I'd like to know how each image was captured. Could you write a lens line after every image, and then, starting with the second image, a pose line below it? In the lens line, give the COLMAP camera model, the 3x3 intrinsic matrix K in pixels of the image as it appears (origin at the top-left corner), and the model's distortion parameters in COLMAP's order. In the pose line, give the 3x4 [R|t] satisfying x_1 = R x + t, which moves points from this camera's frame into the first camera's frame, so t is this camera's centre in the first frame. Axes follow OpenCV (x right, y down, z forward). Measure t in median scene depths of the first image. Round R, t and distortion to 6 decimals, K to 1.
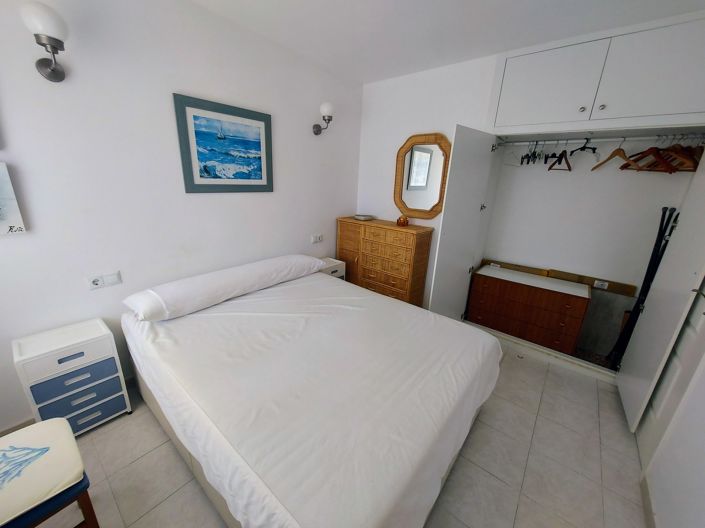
lens RADIAL K [[277.8, 0, 354.1], [0, 277.8, 264.6], [0, 0, 1]] dist [0.012213, -0.002431]
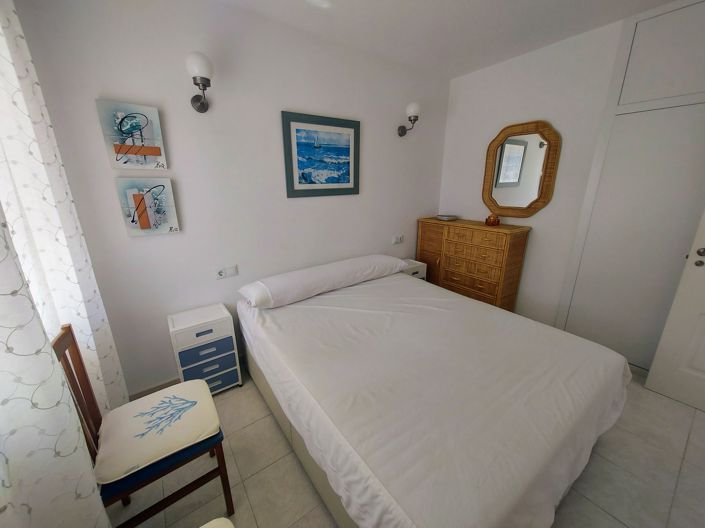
lens RADIAL K [[277.8, 0, 350.1], [0, 277.8, 264.5], [0, 0, 1]] dist [0.012213, -0.002431]
pose [[0.965341, 0.023275, -0.259952, -0.052452], [-0.026882, 0.999585, -0.010327, 0.017024], [0.259603, 0.016957, 0.965566, -0.018084]]
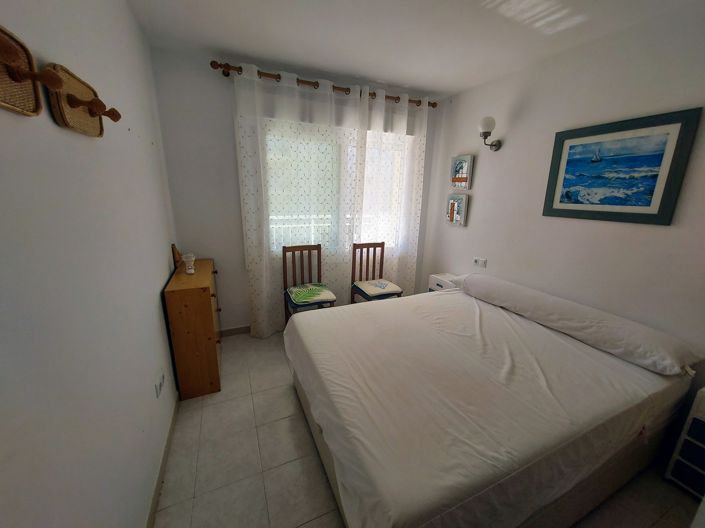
lens RADIAL K [[277.8, 0, 349.3], [0, 277.8, 260.6], [0, 0, 1]] dist [0.012213, -0.002431]
pose [[-0.458792, 0.164488, -0.873186, 0.735961], [-0.303047, 0.894826, 0.327793, -0.211150], [0.835268, 0.415005, -0.360692, 0.771752]]
